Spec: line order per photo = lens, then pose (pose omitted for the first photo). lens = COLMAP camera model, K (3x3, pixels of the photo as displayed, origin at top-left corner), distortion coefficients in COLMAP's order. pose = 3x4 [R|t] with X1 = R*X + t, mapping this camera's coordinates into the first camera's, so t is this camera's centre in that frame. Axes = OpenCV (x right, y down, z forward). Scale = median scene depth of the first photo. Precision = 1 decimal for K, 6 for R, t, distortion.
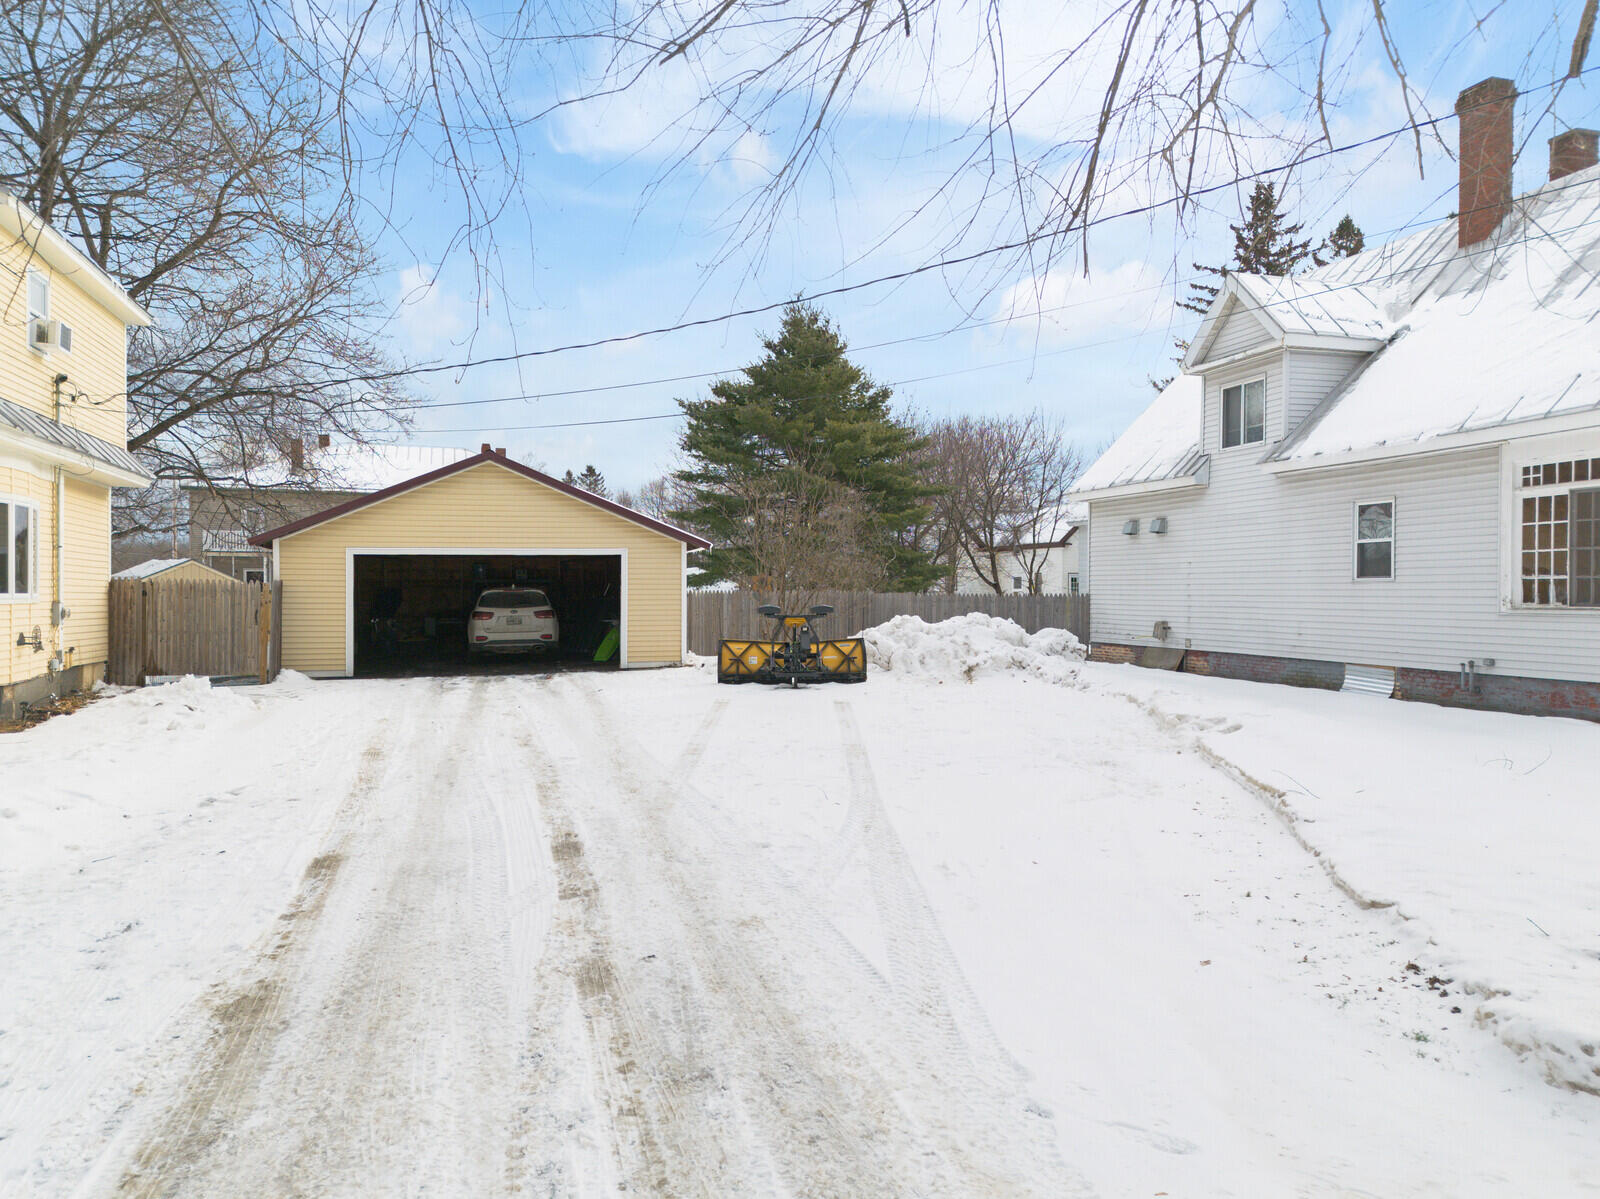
lens RADIAL K [[1127.5, 0, 806.3], [0, 1127.5, 593.3], [0, 0, 1]] dist [0.088505, -0.085653]
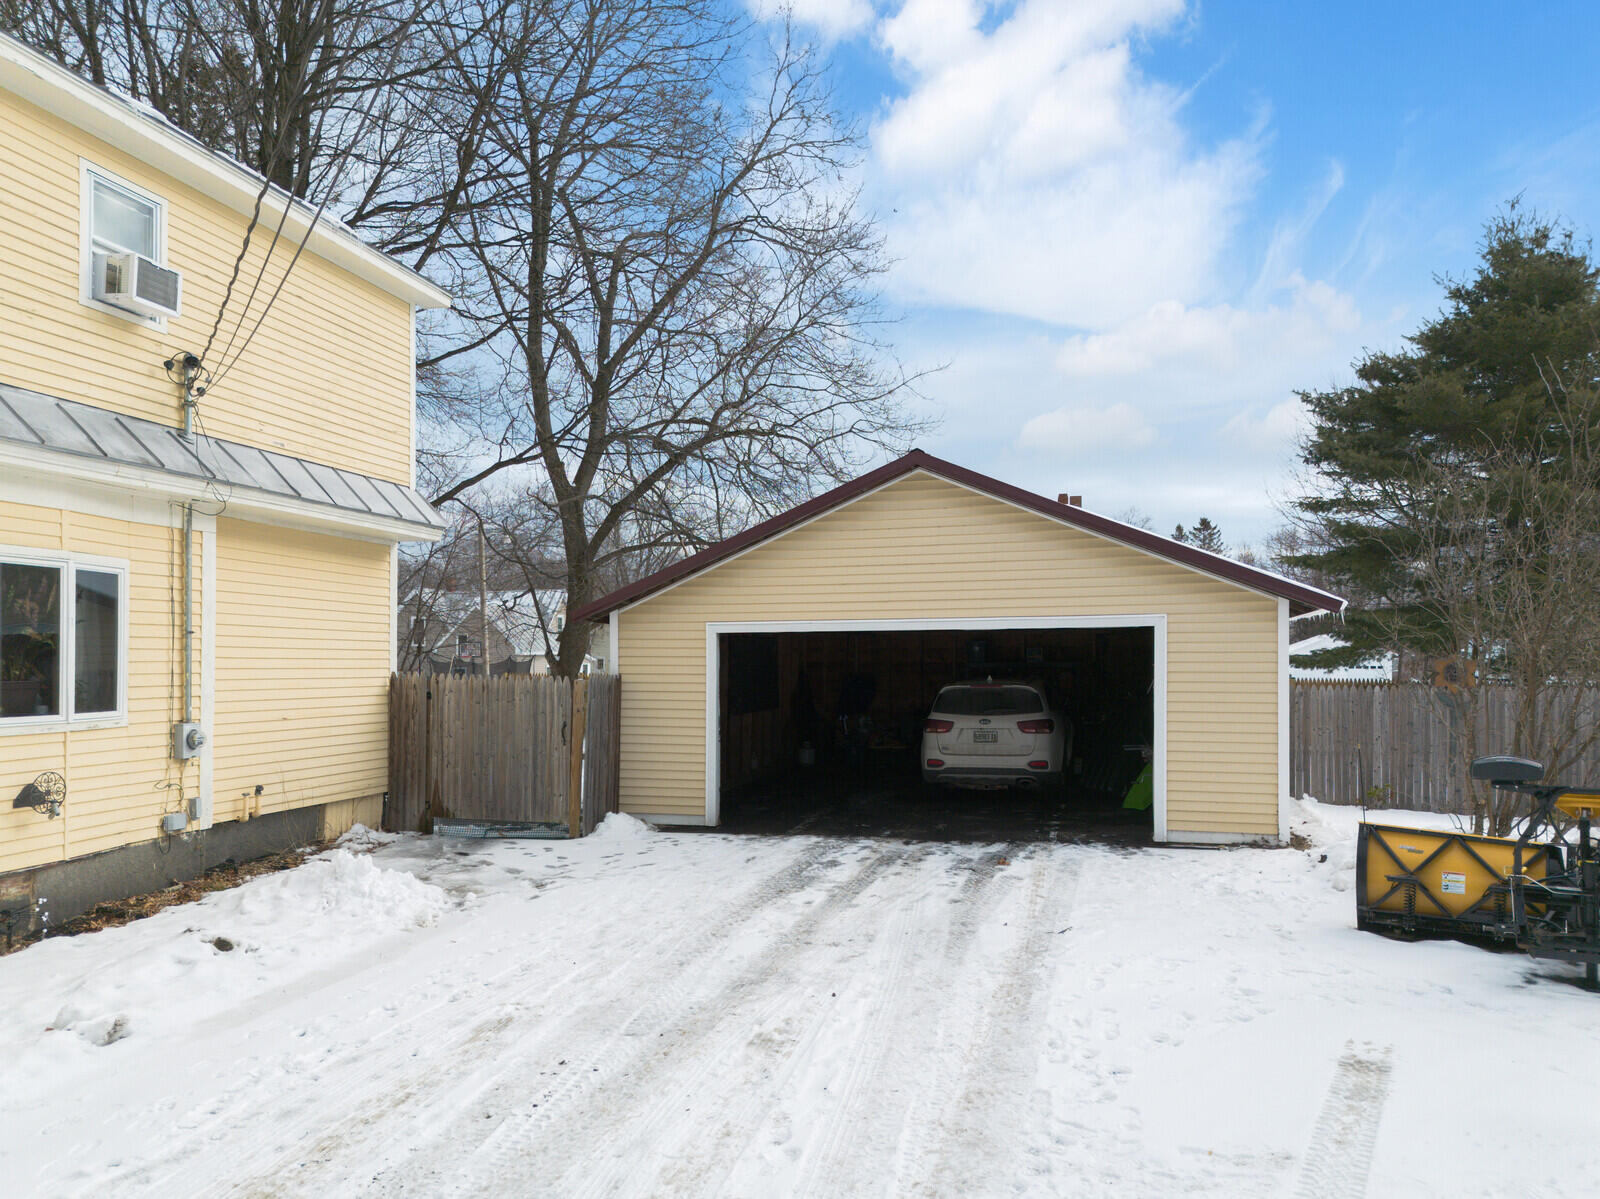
lens RADIAL K [[1148.0, 0, 800.4], [0, 1148.0, 650.1], [0, 0, 1]] dist [0.092029, -0.083902]
pose [[0.861961, -0.002864, -0.506966, -0.036267], [-0.000859, 0.999974, -0.007110, -0.022484], [0.506974, 0.006564, 0.861937, 0.522264]]
